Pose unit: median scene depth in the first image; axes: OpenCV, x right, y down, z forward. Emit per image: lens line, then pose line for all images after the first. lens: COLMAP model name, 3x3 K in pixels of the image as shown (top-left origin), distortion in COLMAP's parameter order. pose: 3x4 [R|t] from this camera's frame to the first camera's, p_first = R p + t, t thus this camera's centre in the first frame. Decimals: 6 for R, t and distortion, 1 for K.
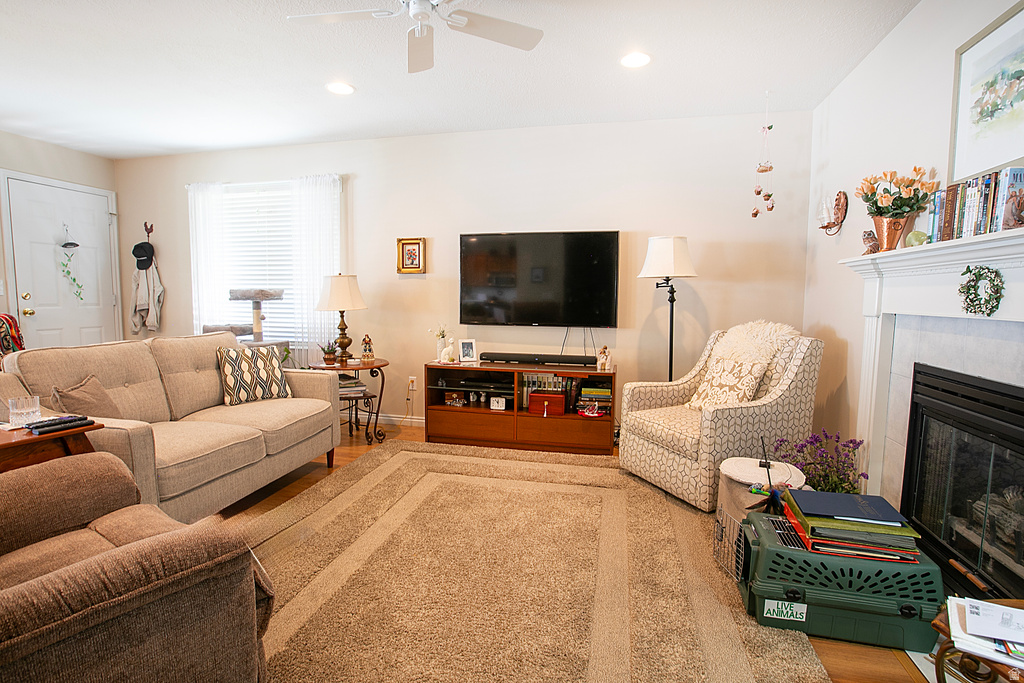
lens RADIAL K [[512.0, 0, 487.3], [0, 512.0, 340.2], [0, 0, 1]] dist [-0.032014, 0.015265]
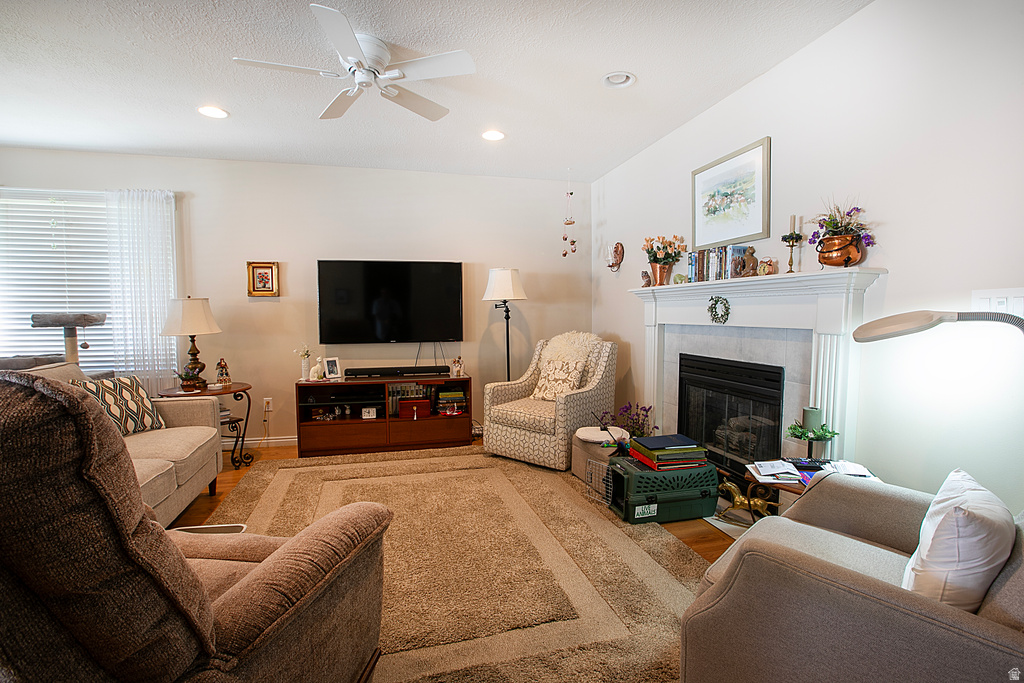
lens RADIAL K [[471.5, 0, 512.1], [0, 471.5, 342.3], [0, 0, 1]] dist [-0.034352, 0.003936]
pose [[0.885163, -0.041042, 0.463468, -0.207216], [0.053439, 0.998478, -0.013642, 0.000059], [-0.462203, 0.036843, 0.886008, -0.062633]]
